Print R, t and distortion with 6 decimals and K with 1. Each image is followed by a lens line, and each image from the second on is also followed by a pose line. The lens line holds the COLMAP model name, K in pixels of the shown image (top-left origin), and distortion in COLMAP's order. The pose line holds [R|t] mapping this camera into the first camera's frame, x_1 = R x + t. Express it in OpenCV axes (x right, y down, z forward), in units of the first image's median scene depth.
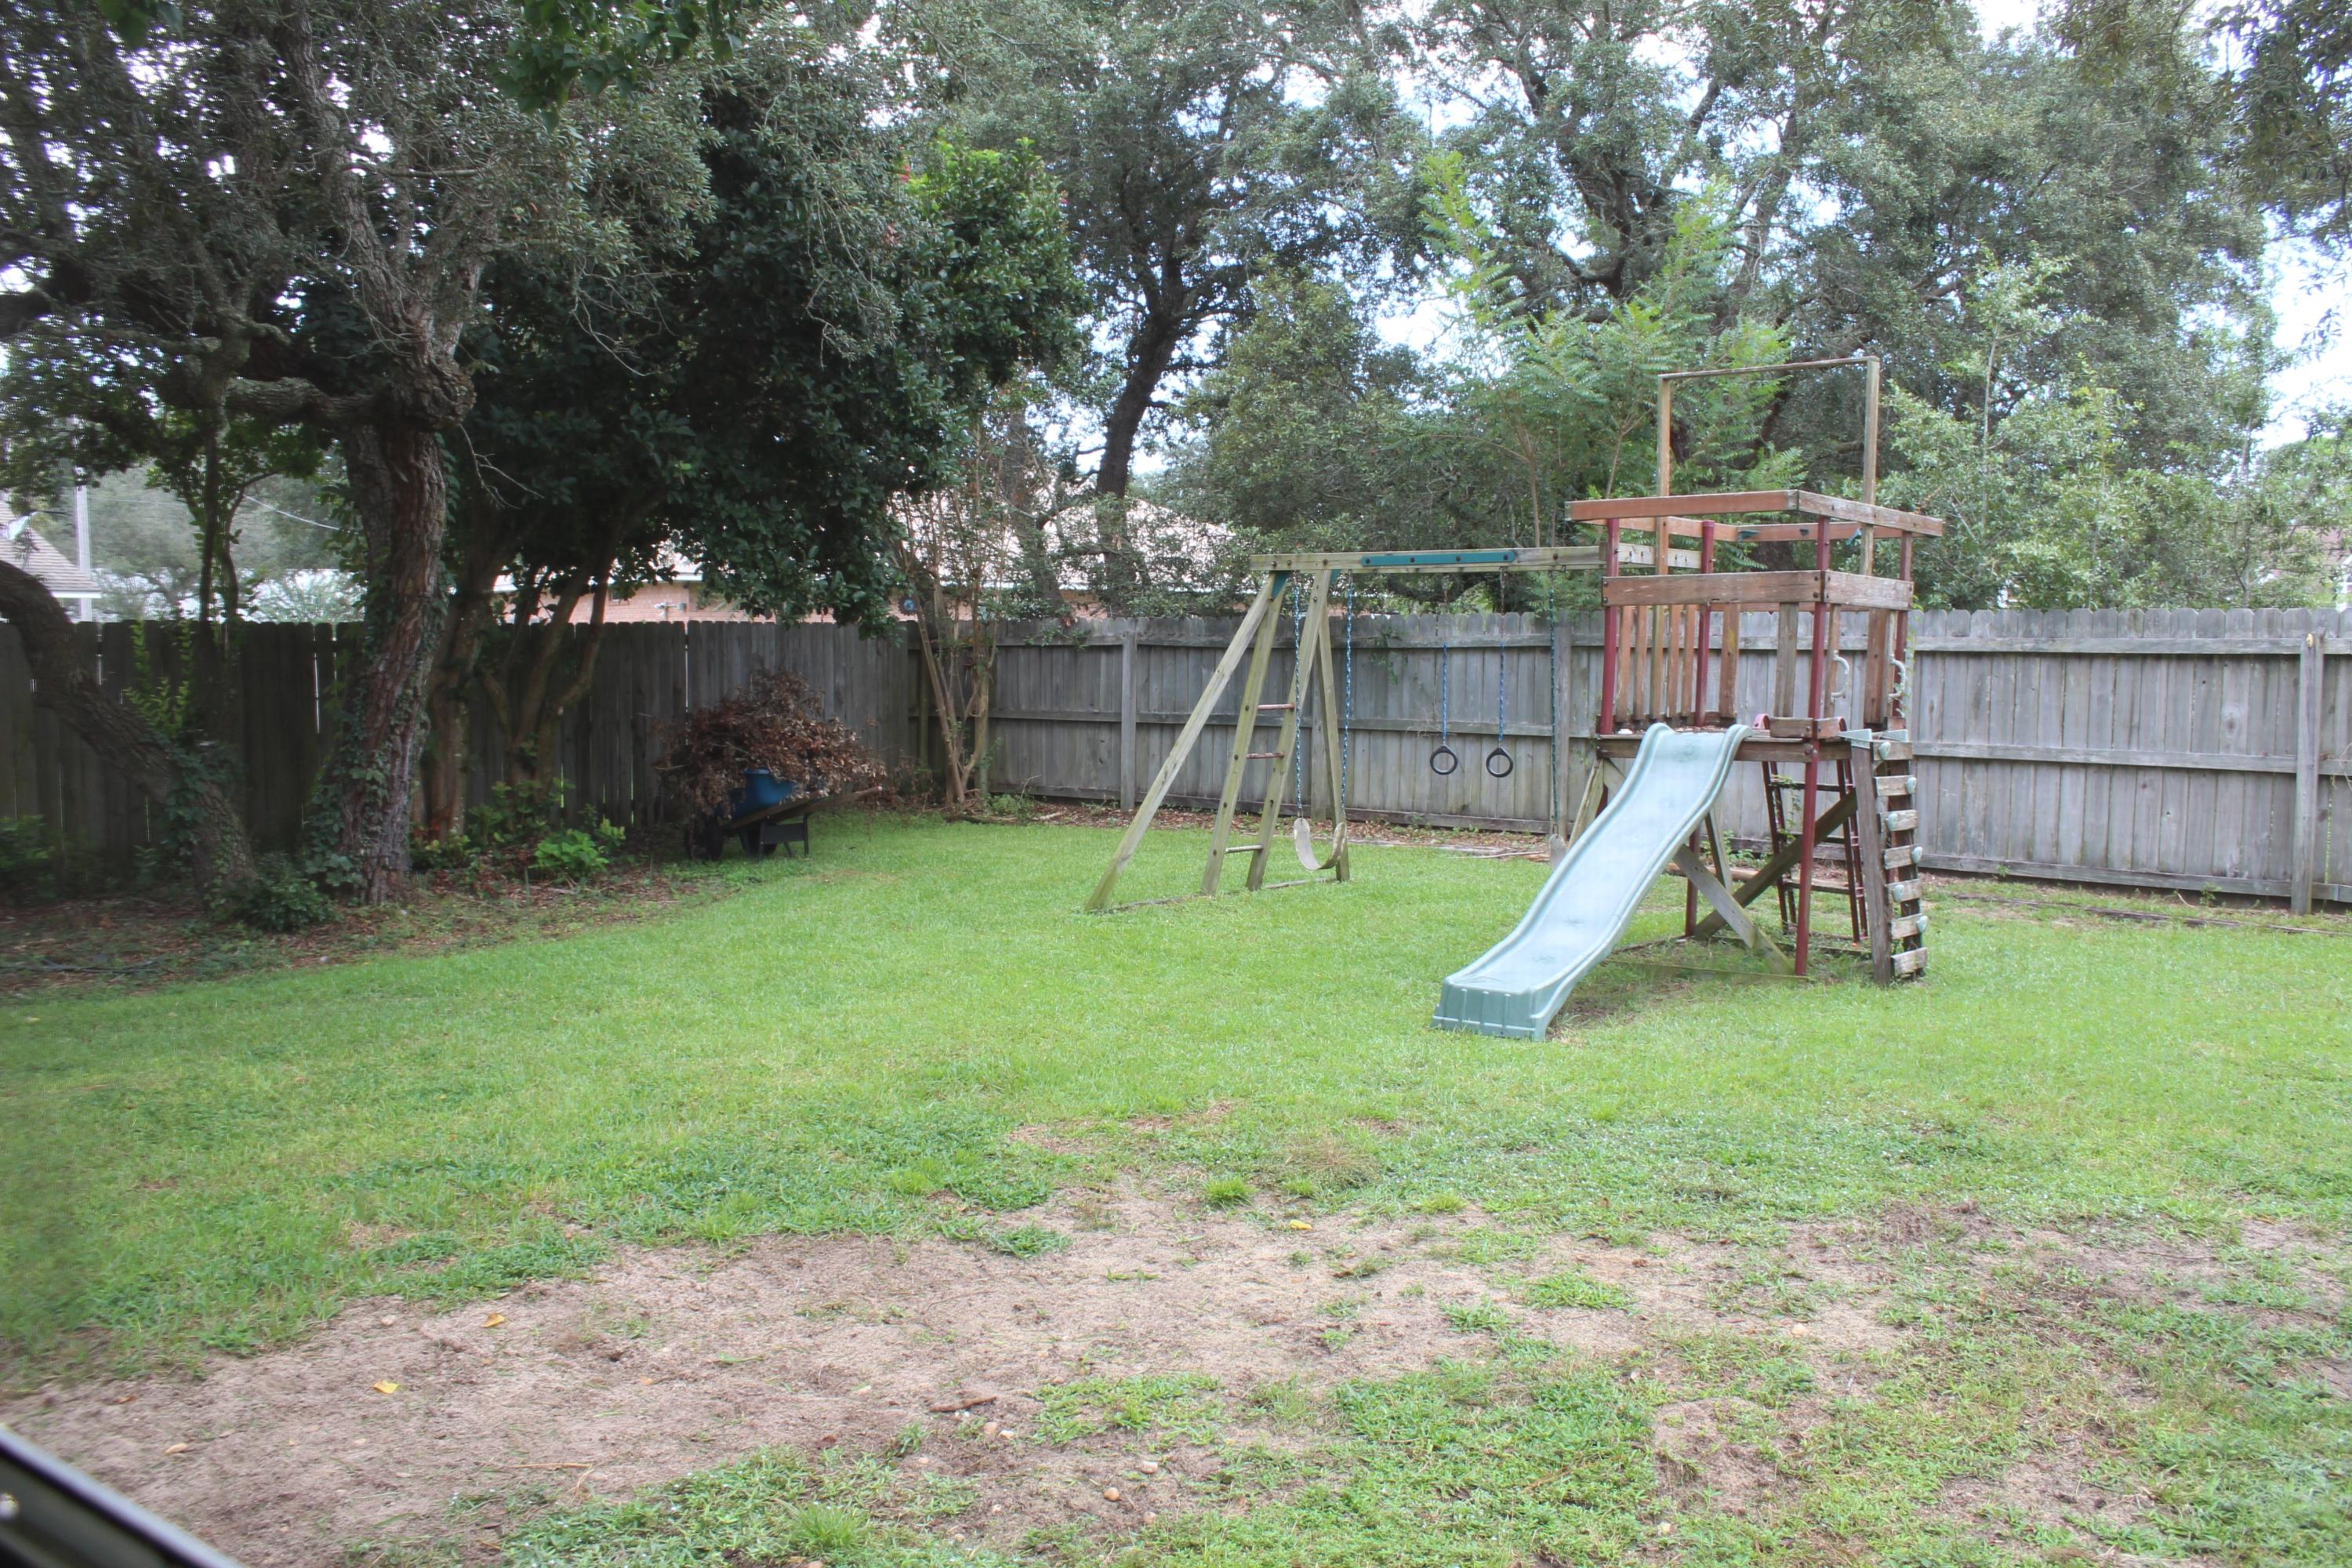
lens RADIAL K [[1966.7, 0, 1182.6], [0, 1966.7, 782.2], [0, 0, 1]] dist [-0.145376, 0.129281]
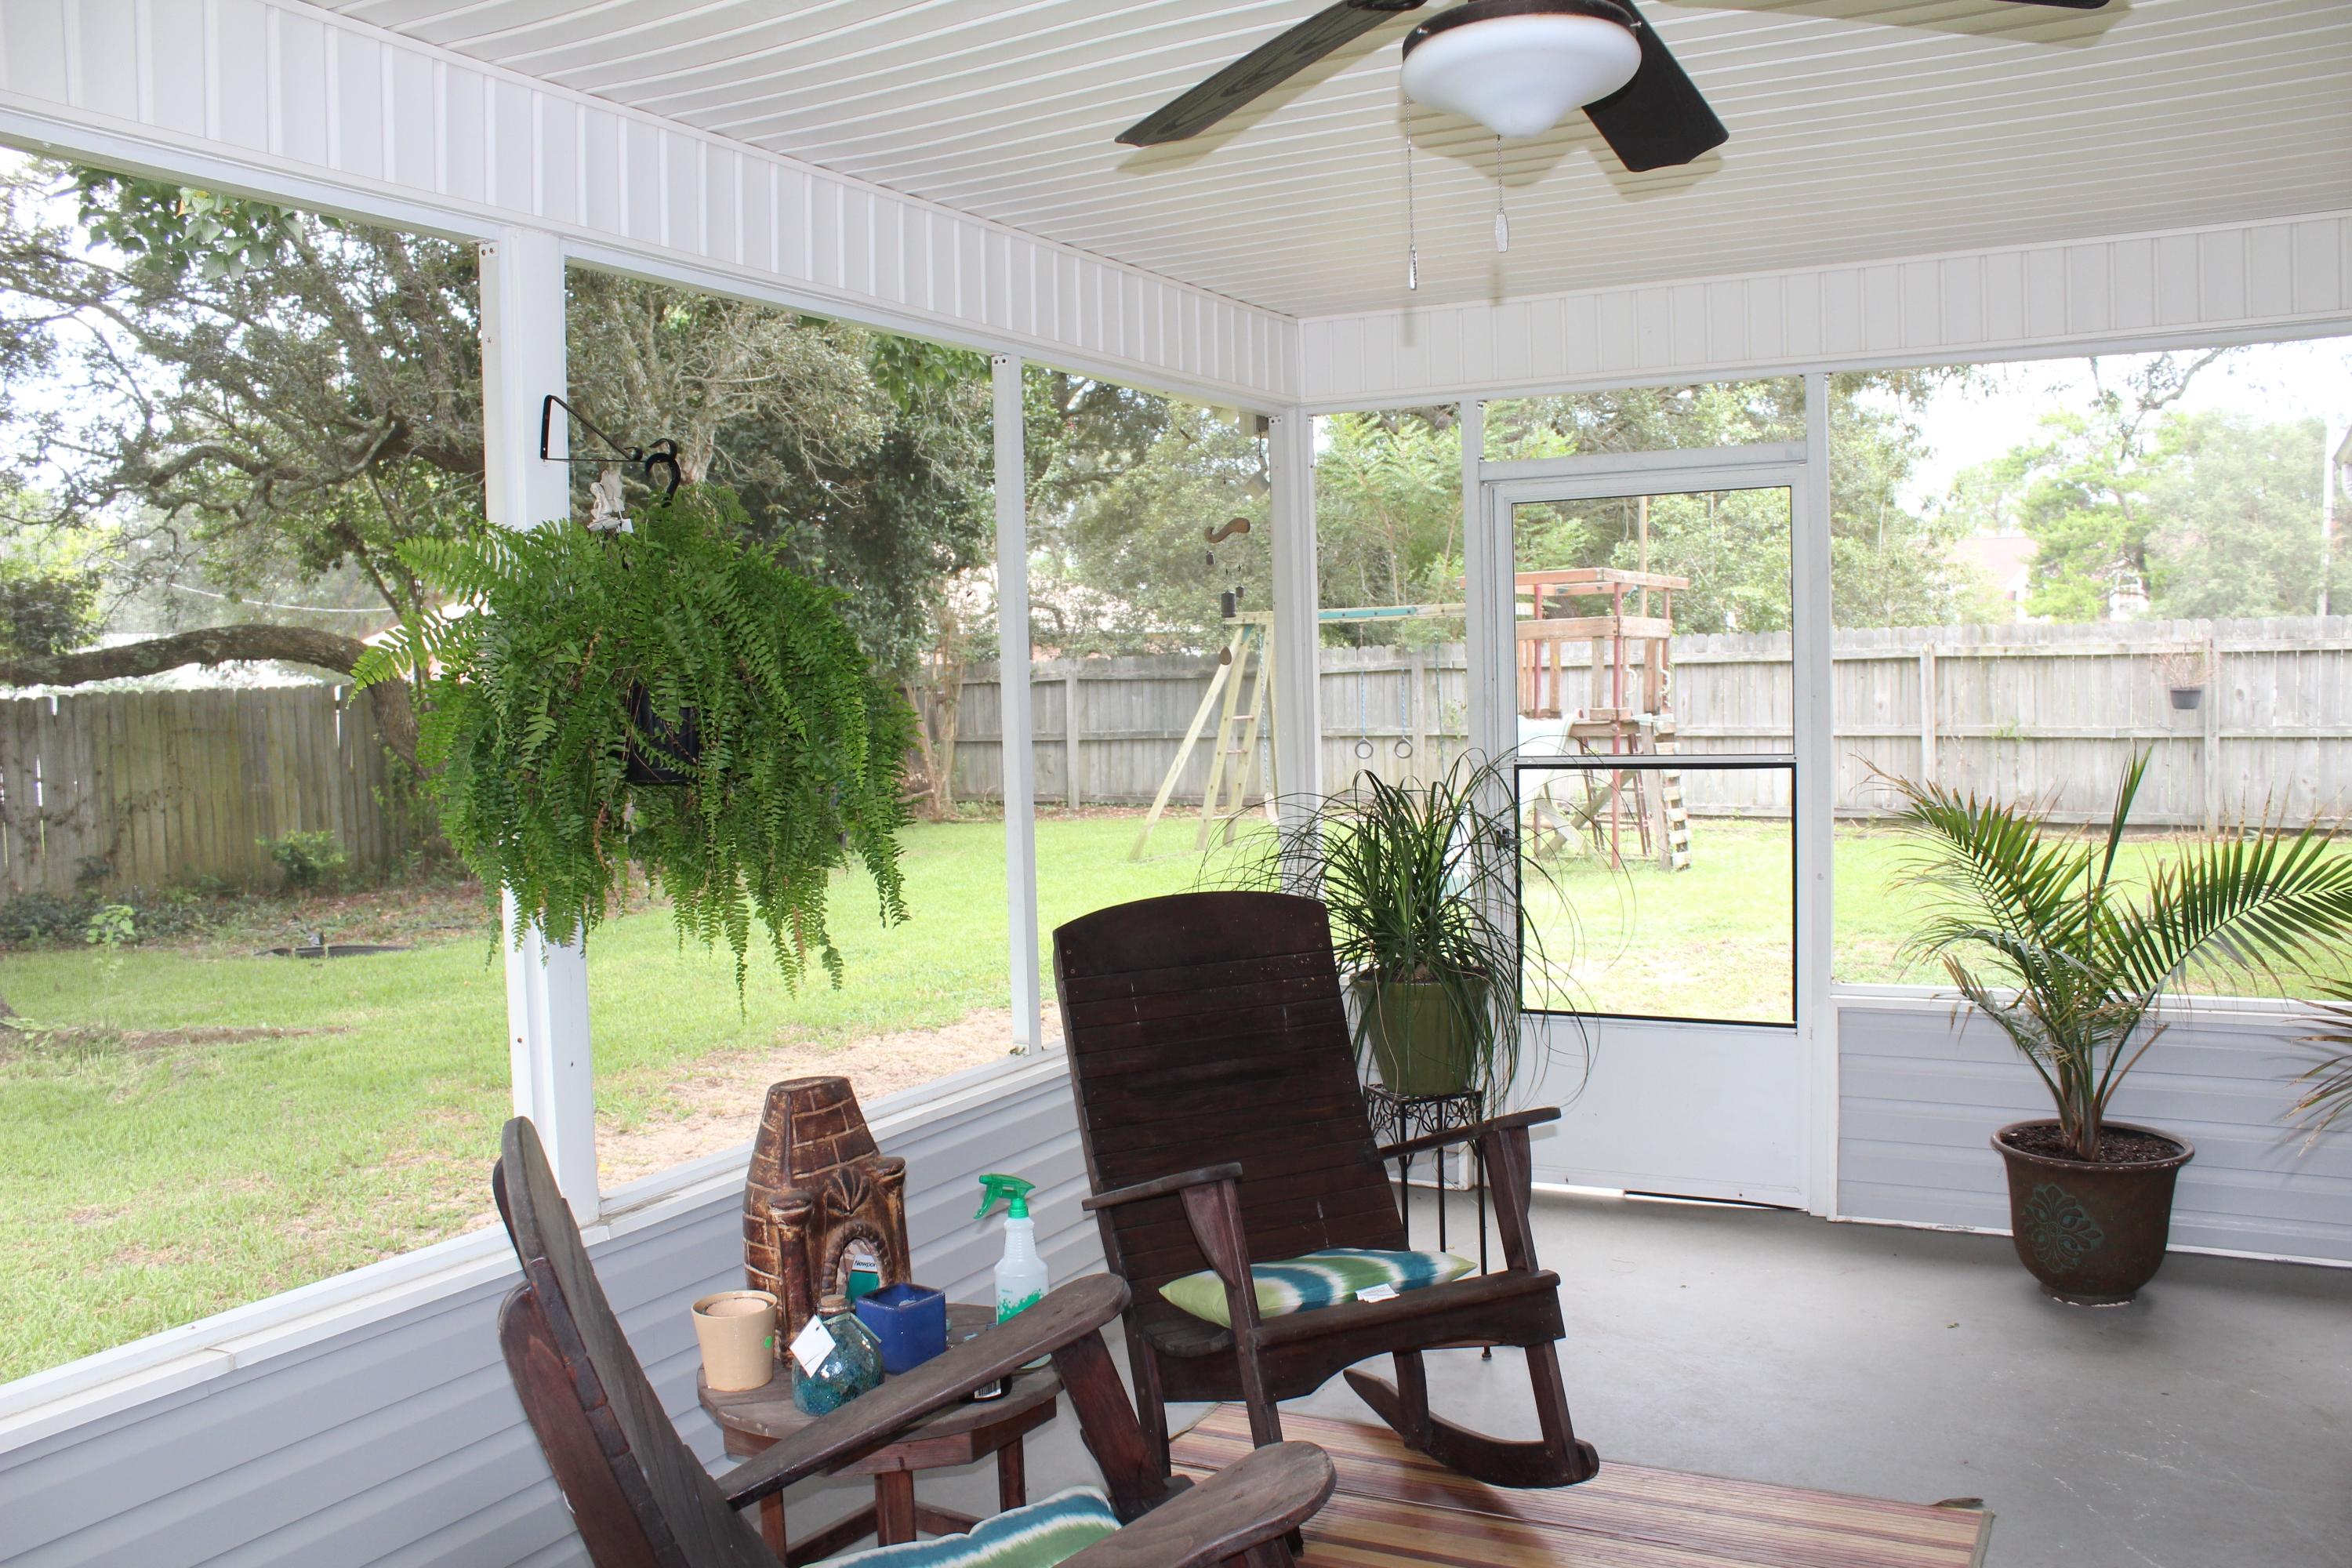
lens RADIAL K [[1966.7, 0, 1174.7], [0, 1966.7, 762.0], [0, 0, 1]] dist [-0.145376, 0.129281]
pose [[0.992032, -0.038113, 0.120082, -0.182452], [0.041379, 0.998835, -0.024829, 0.028917], [-0.118996, 0.029600, 0.992453, -0.438199]]
